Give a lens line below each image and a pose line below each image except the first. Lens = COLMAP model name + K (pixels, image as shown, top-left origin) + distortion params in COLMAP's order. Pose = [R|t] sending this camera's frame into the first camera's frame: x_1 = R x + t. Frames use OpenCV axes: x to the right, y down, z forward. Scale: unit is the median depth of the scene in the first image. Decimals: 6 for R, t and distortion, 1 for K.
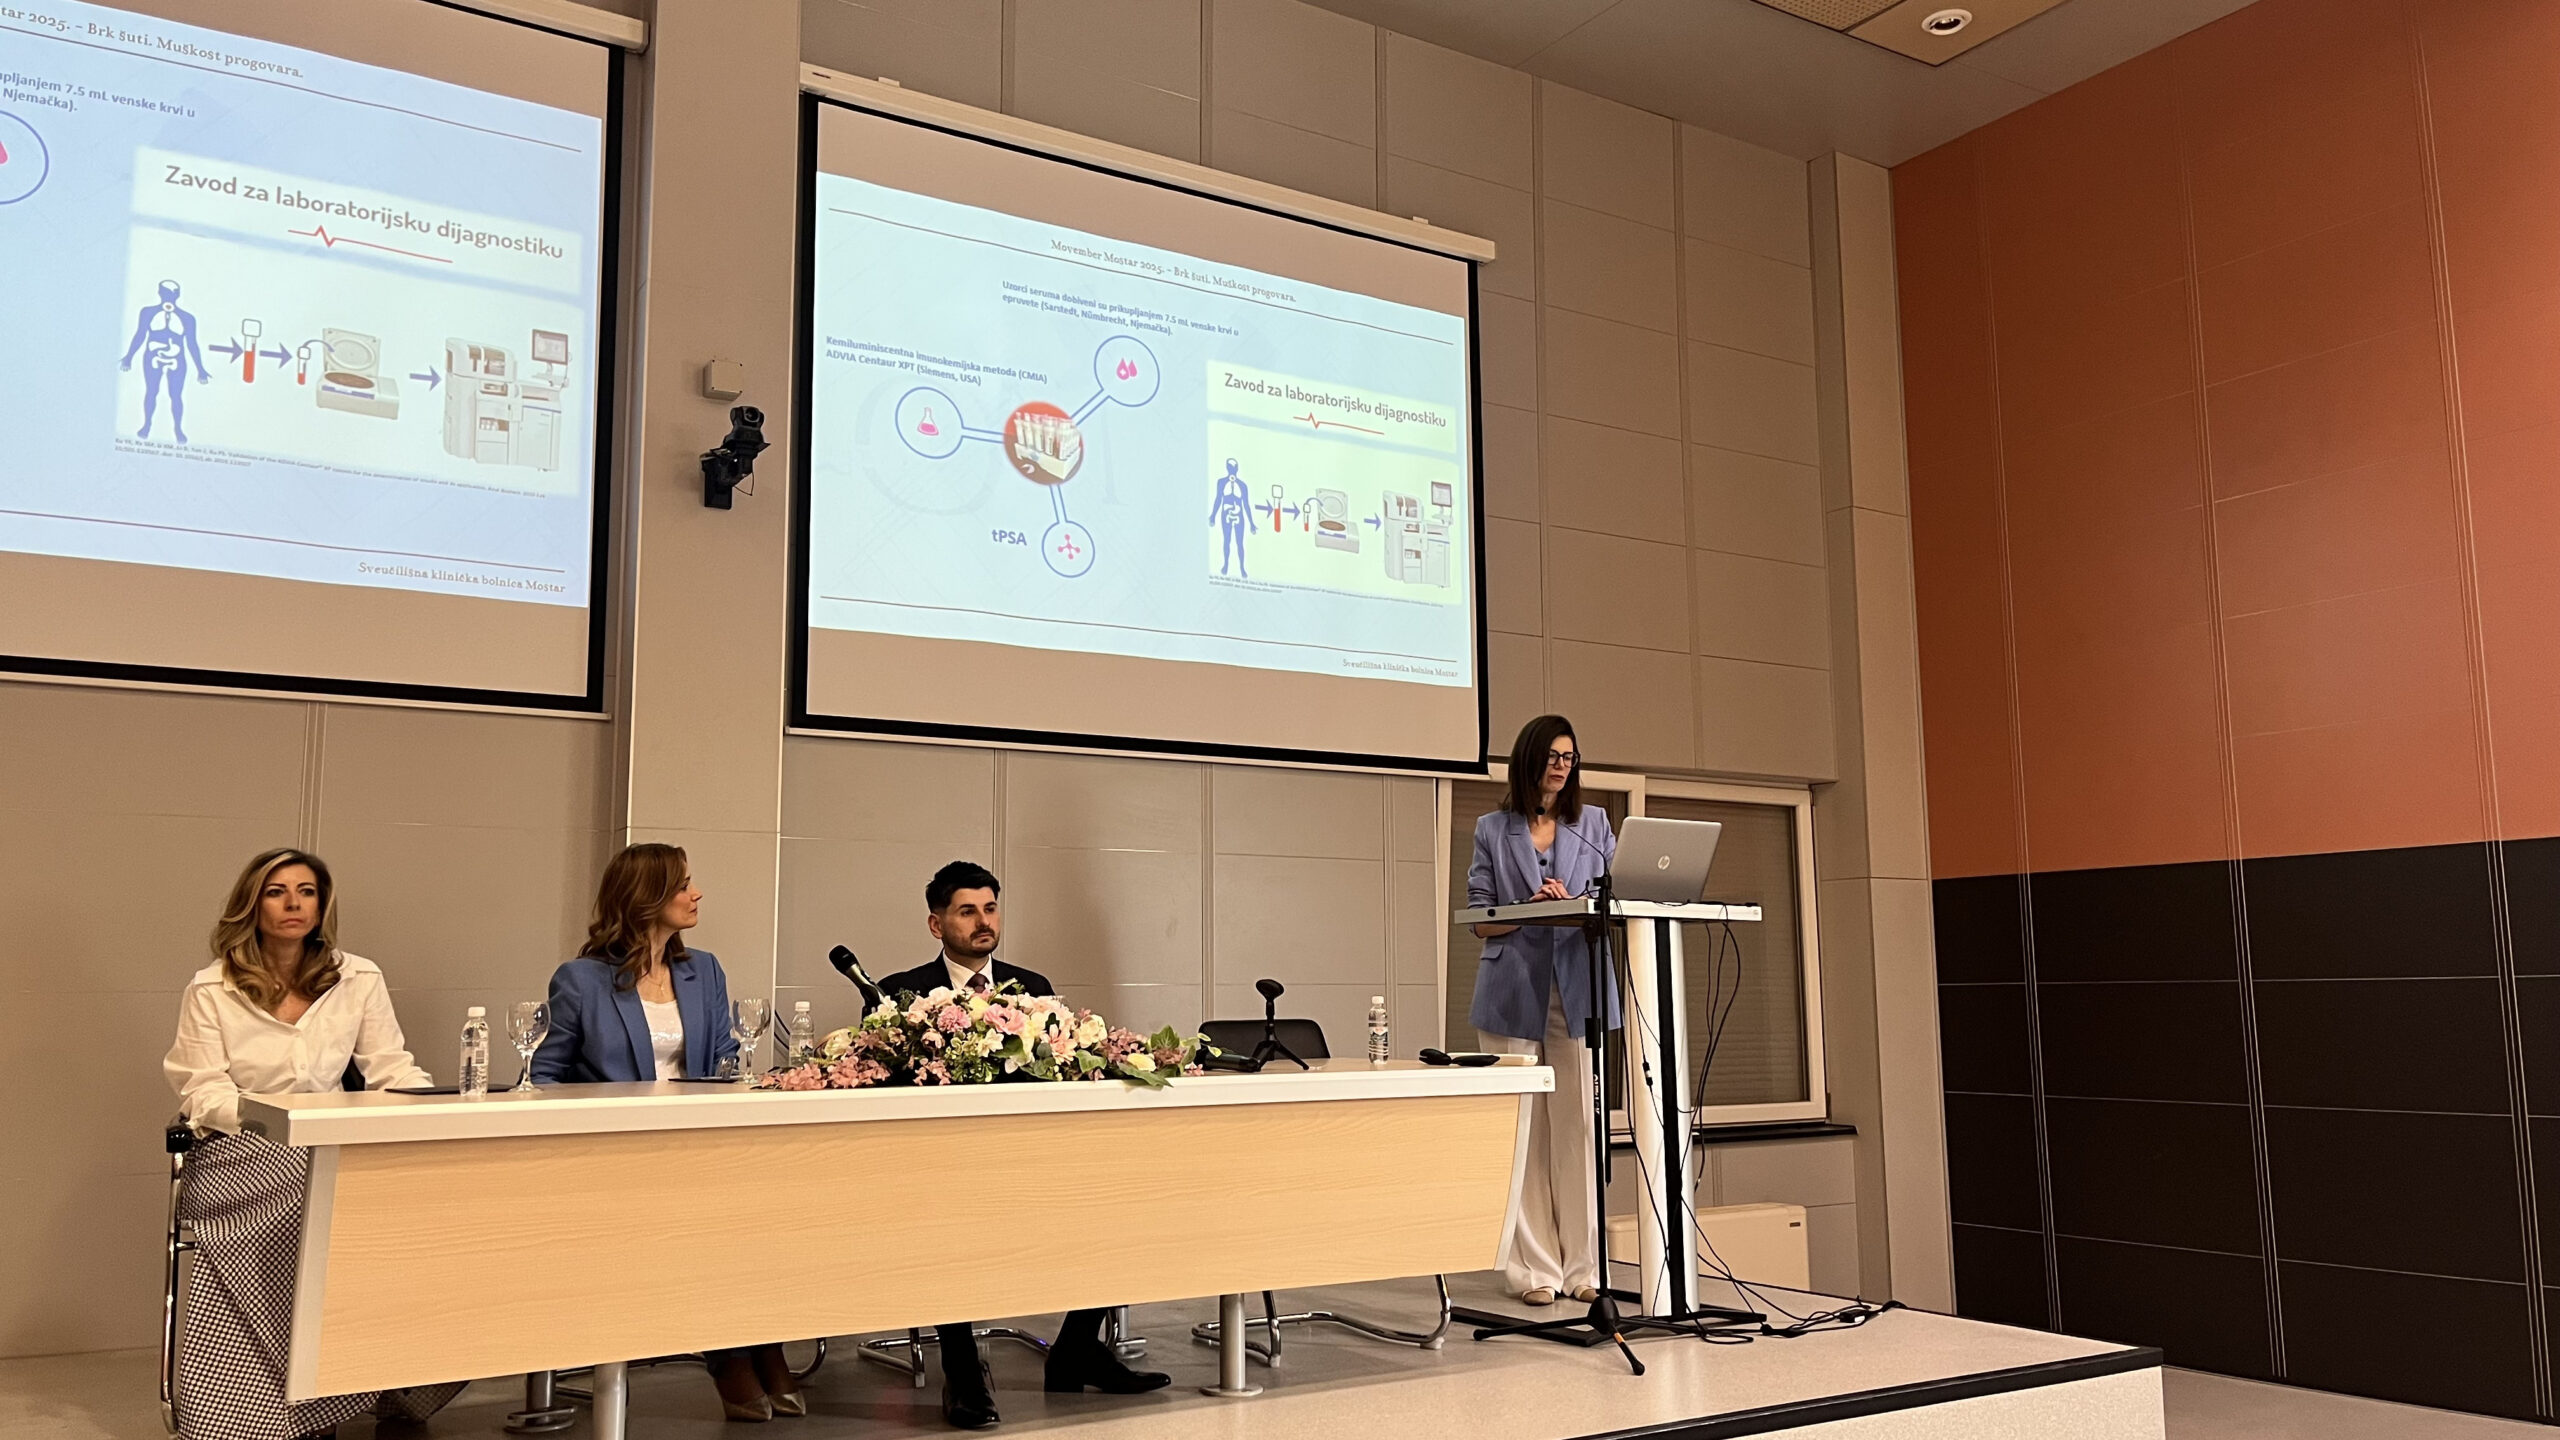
lens RADIAL K [[1988.2, 0, 1280.0], [0, 1988.2, 720.0], [0, 0, 1]] dist [0.030613, -0.009925]
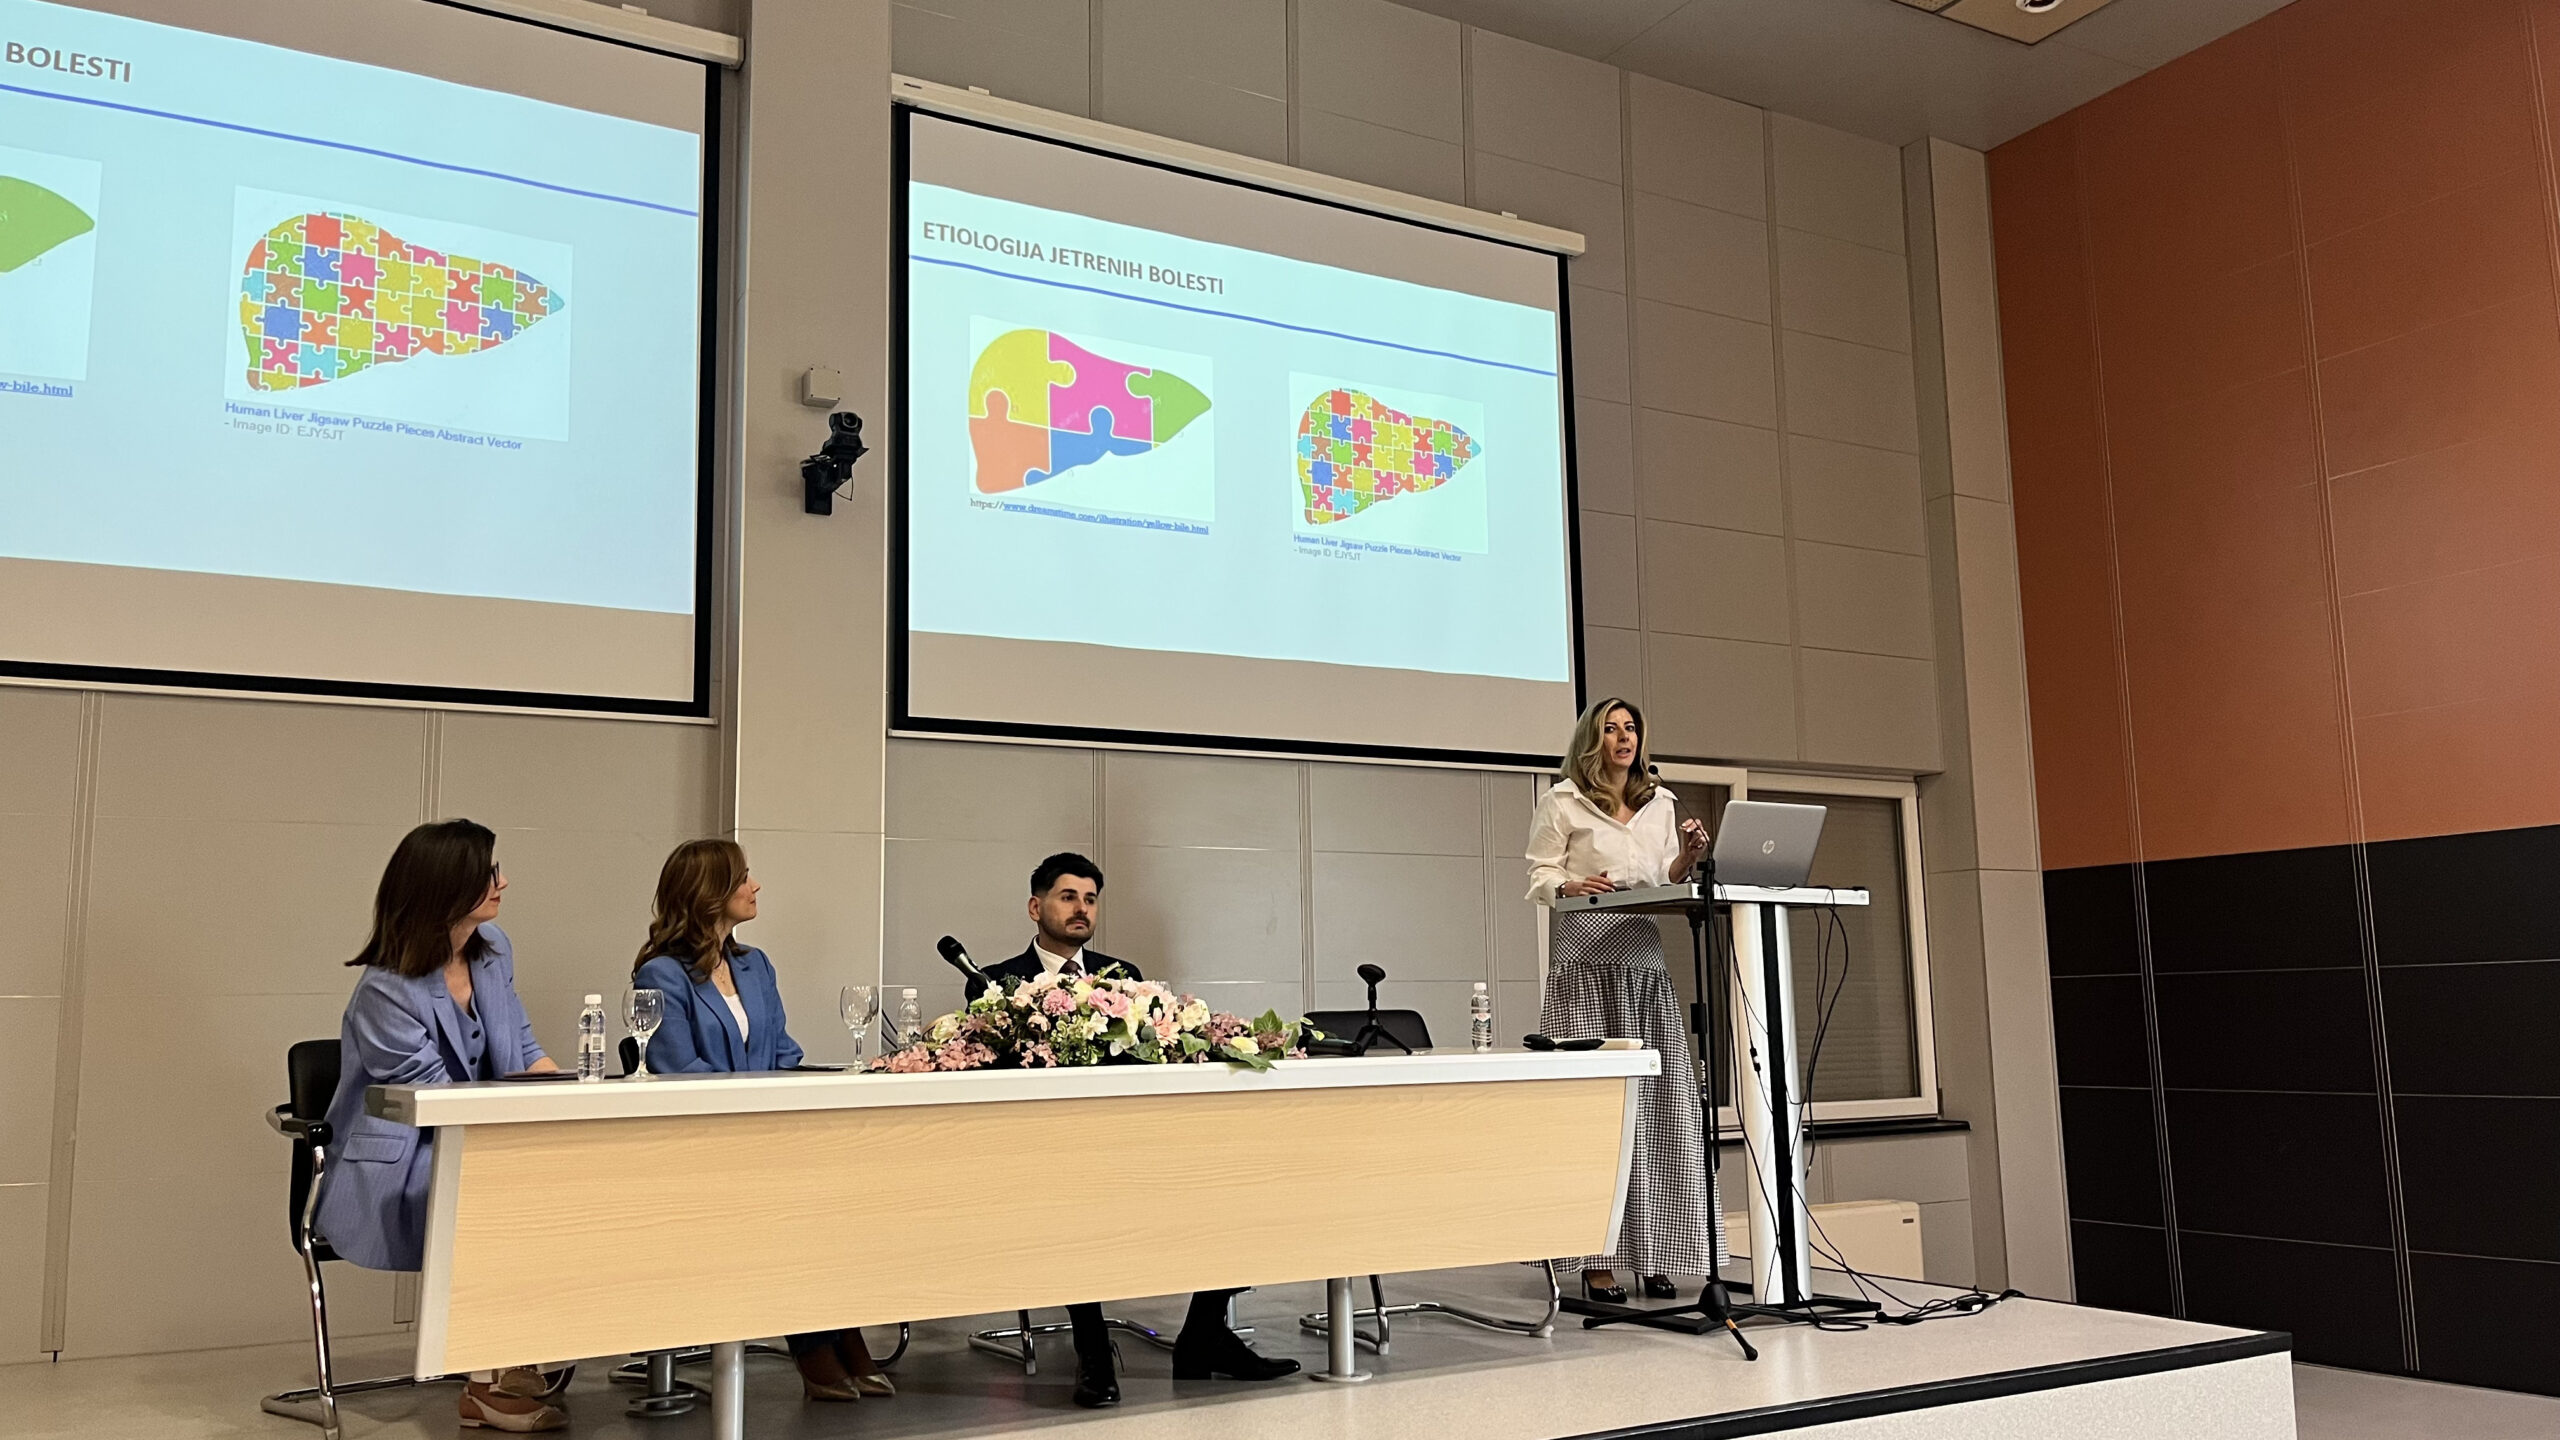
lens RADIAL K [[1989.0, 0, 1288.9], [0, 1989.0, 726.1], [0, 0, 1]] dist [0.029362, -0.009266]
pose [[0.998902, -0.017294, -0.043537, -0.000932], [0.017056, 0.999837, -0.005841, 0.013984], [0.043631, 0.005092, 0.999035, -0.001320]]
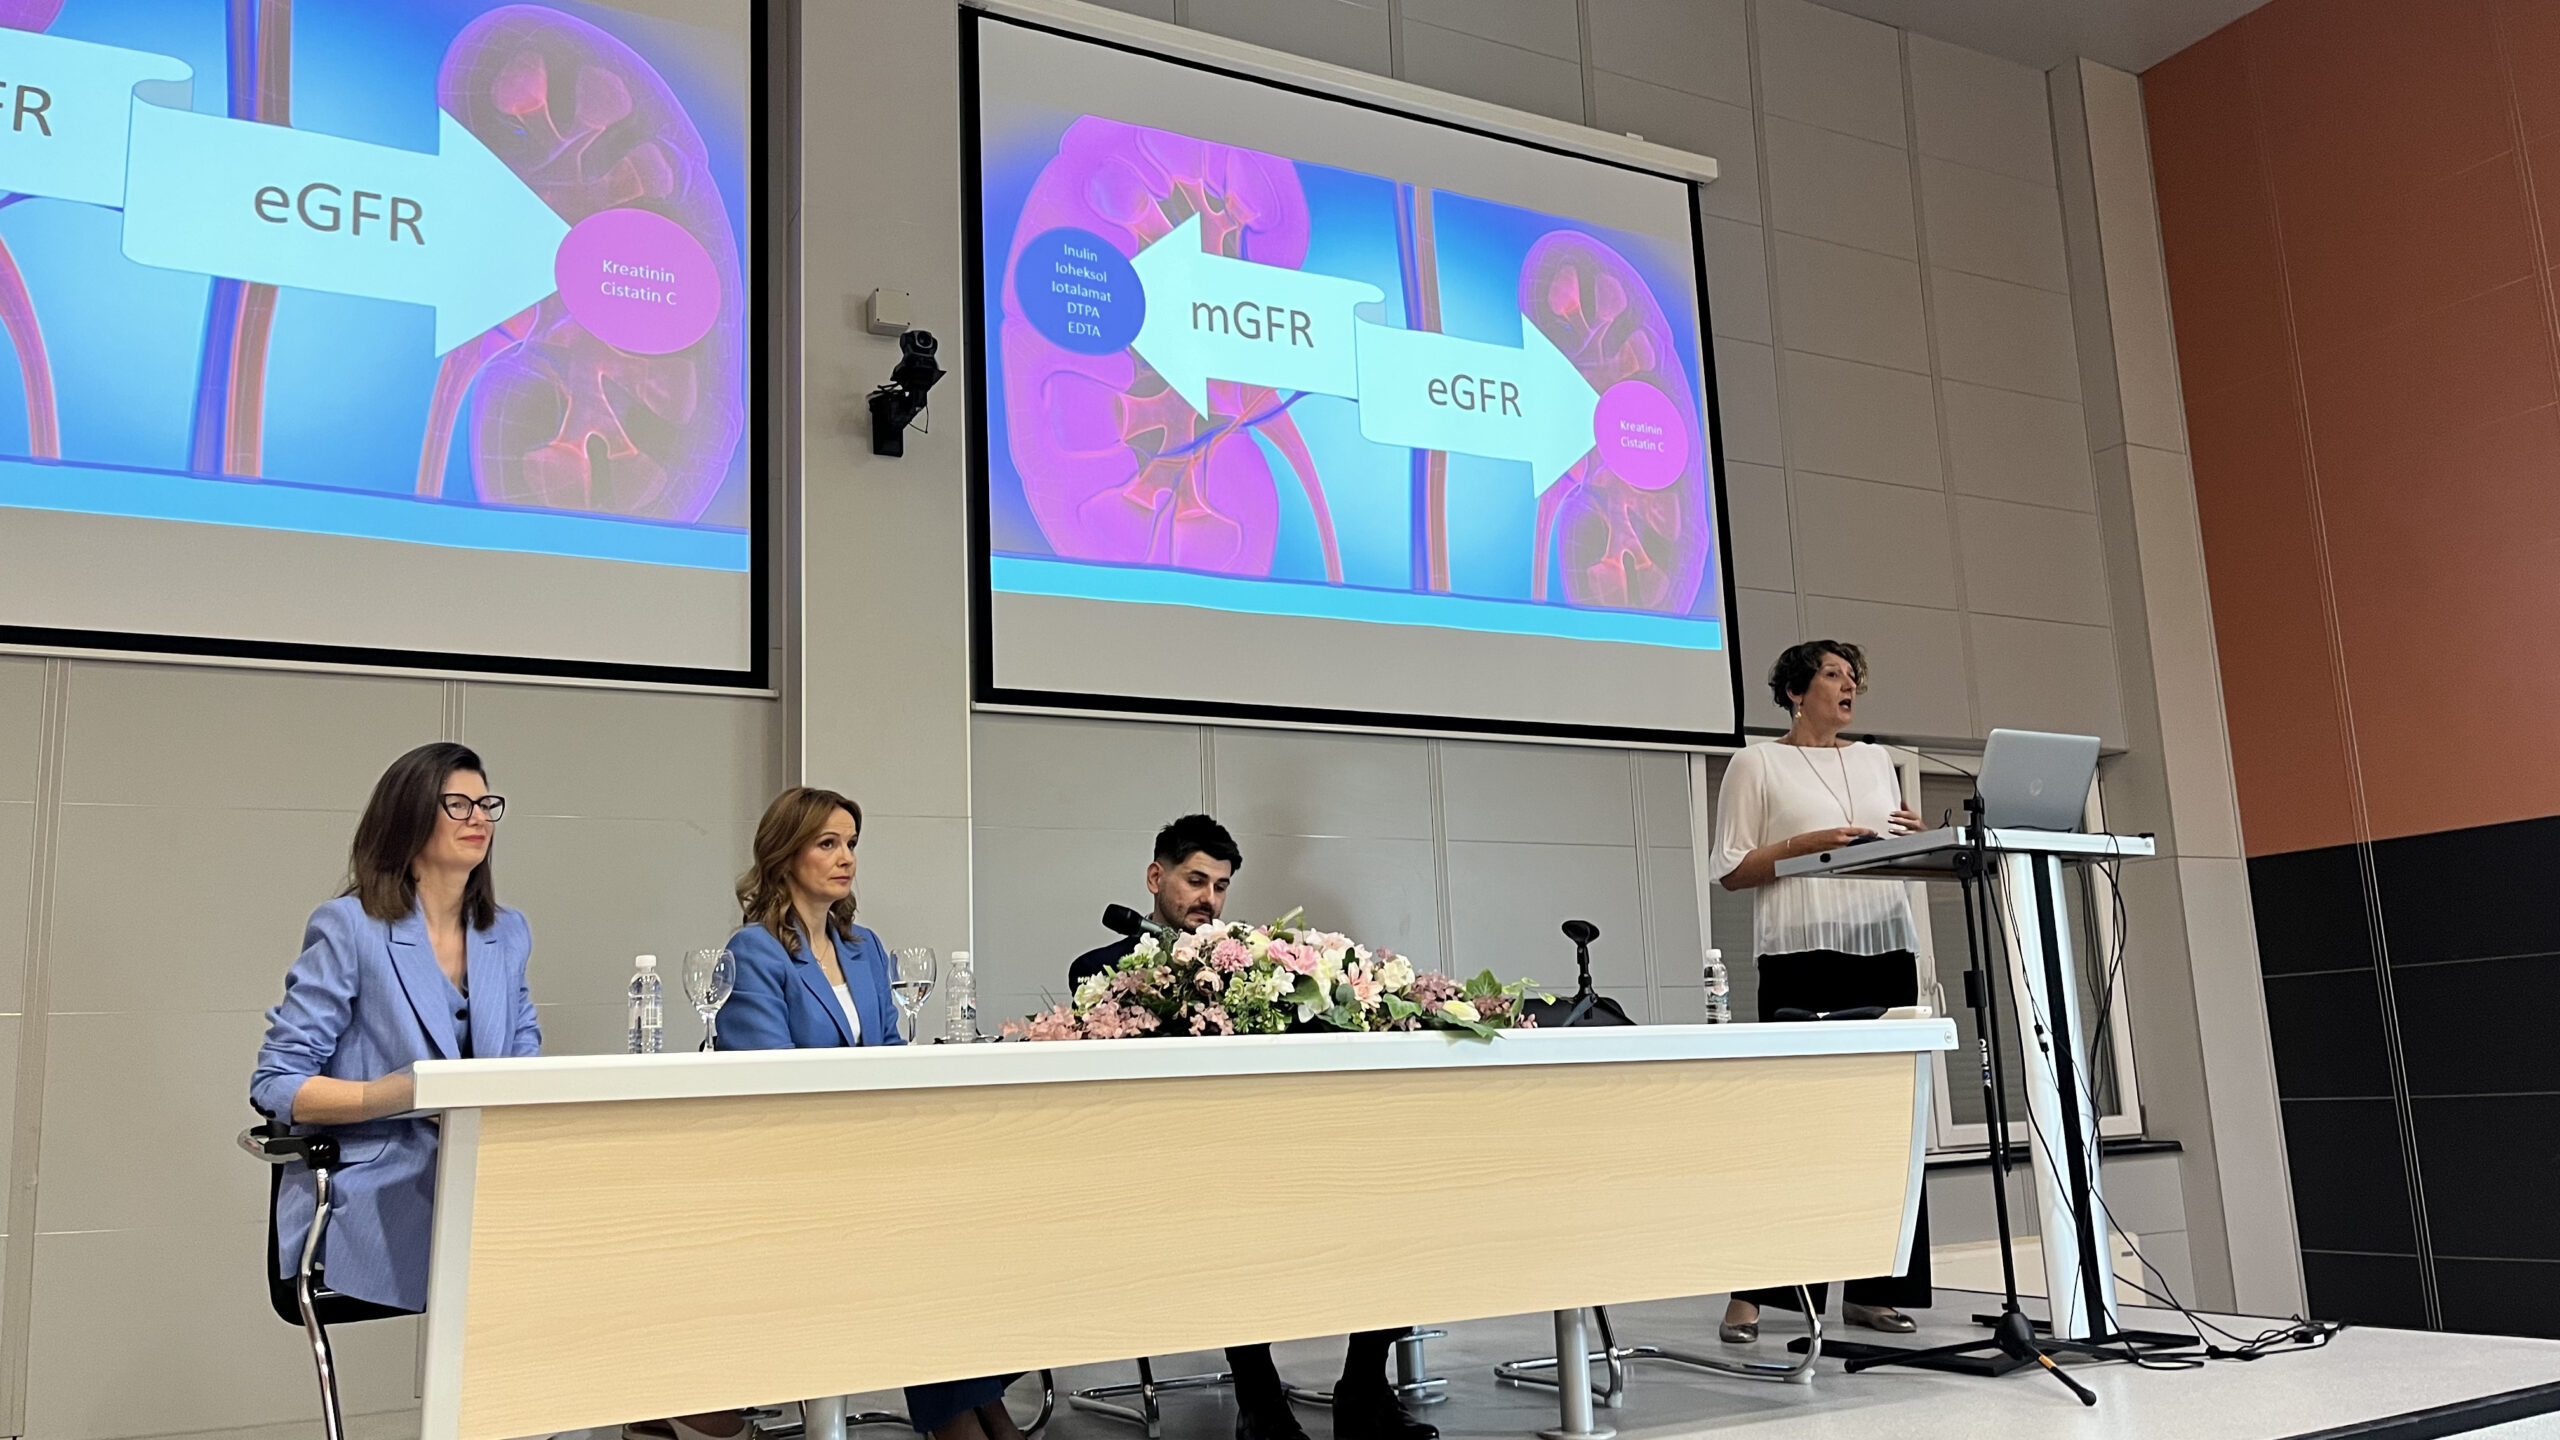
lens RADIAL K [[1988.2, 0, 1280.0], [0, 1988.2, 720.0], [0, 0, 1]] dist [0.030613, -0.009925]
pose [[0.996886, -0.046682, -0.063546, -0.068993], [0.043854, 0.998015, -0.045197, 0.071438], [0.065530, 0.042269, 0.996955, 0.159562]]
